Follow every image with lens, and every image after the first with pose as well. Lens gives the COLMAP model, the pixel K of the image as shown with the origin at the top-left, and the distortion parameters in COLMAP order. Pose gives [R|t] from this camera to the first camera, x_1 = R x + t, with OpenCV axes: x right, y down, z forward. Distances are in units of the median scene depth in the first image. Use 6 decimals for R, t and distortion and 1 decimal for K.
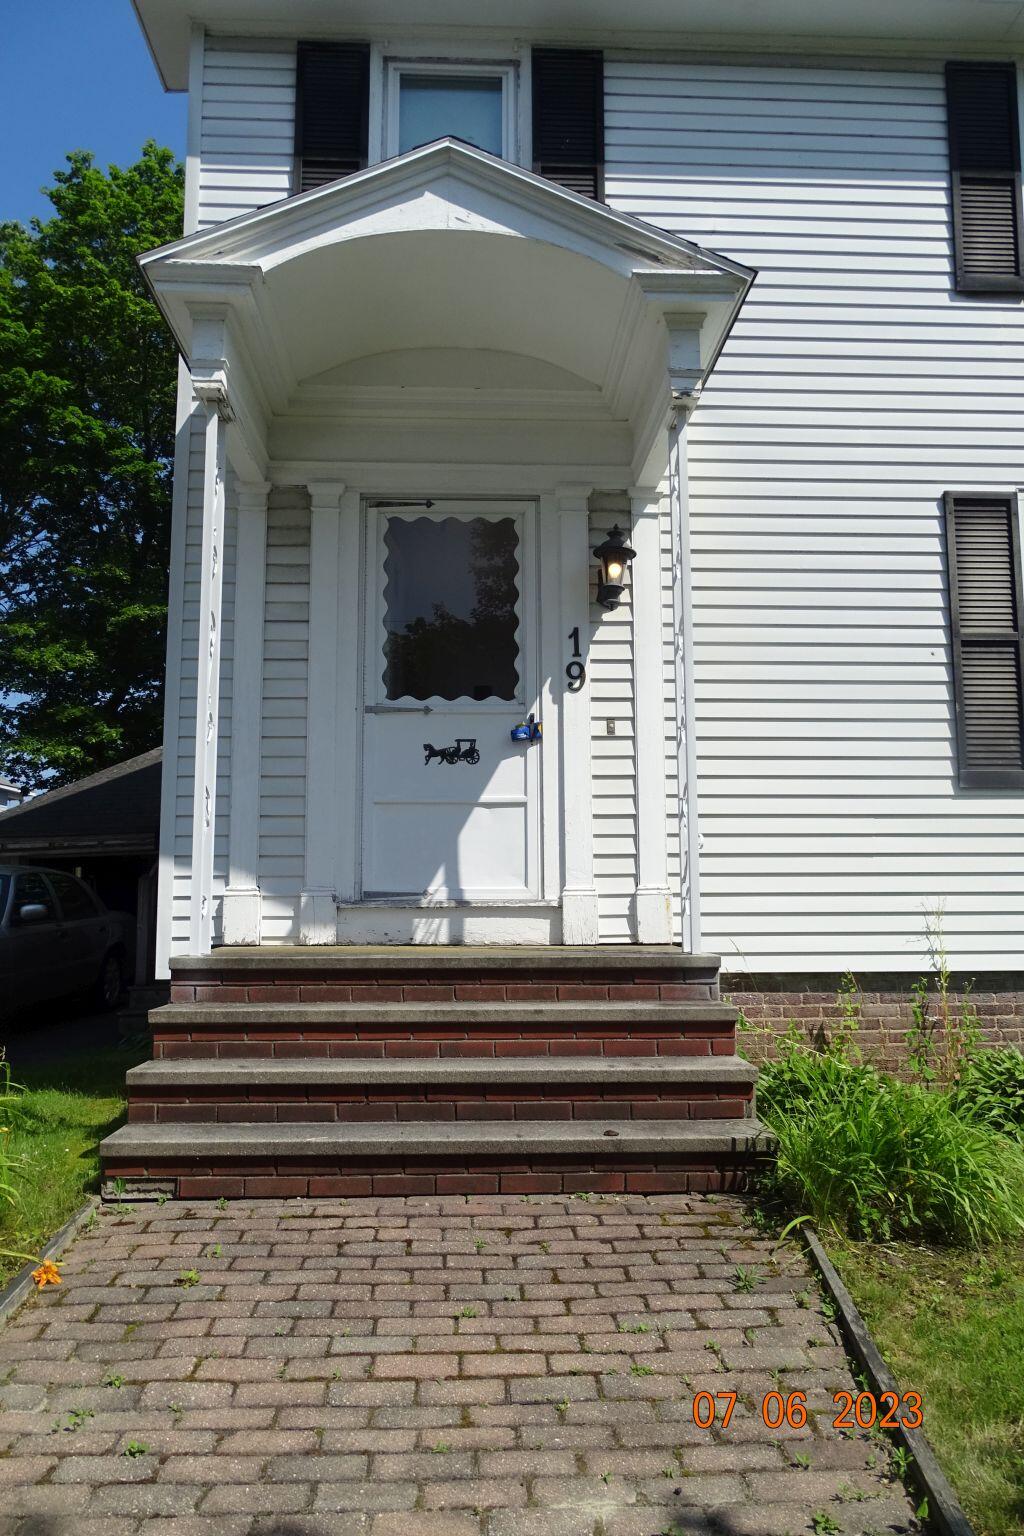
lens RADIAL K [[1088.6, 0, 514.1], [0, 1088.6, 769.7], [0, 0, 1]] dist [0.002225, -0.004680]
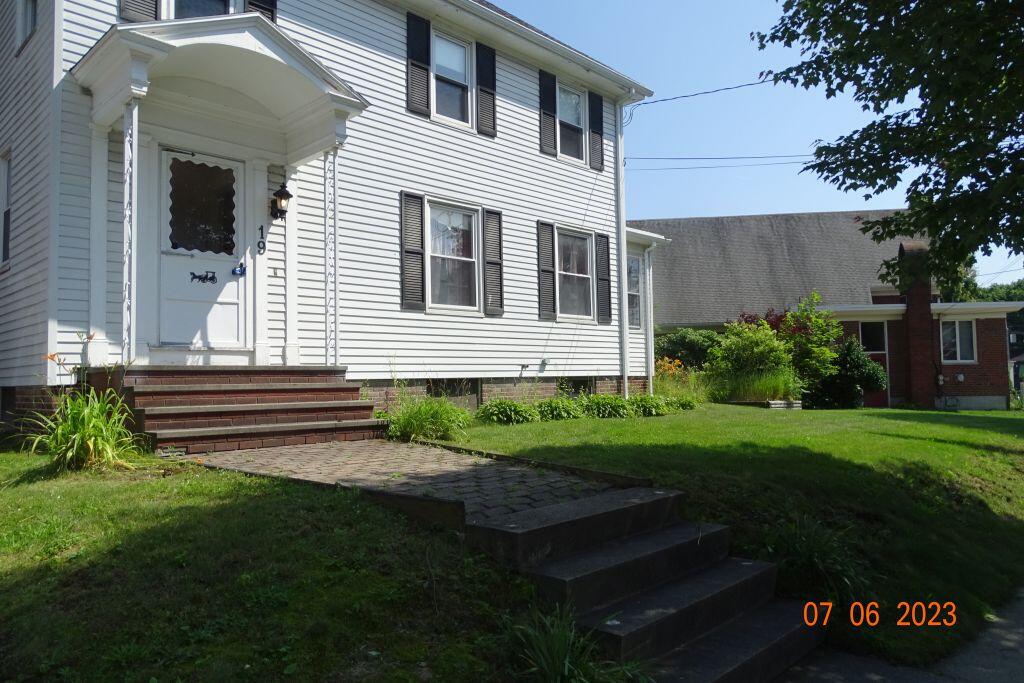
lens RADIAL K [[725.8, 0, 512.1], [0, 725.8, 341.6], [0, 0, 1]] dist [0.002225, -0.004680]
pose [[0.729847, 0.026271, 0.683106, -0.575856], [-0.063298, 0.997566, 0.029264, 0.029278], [-0.680674, -0.064598, 0.729733, -0.435160]]
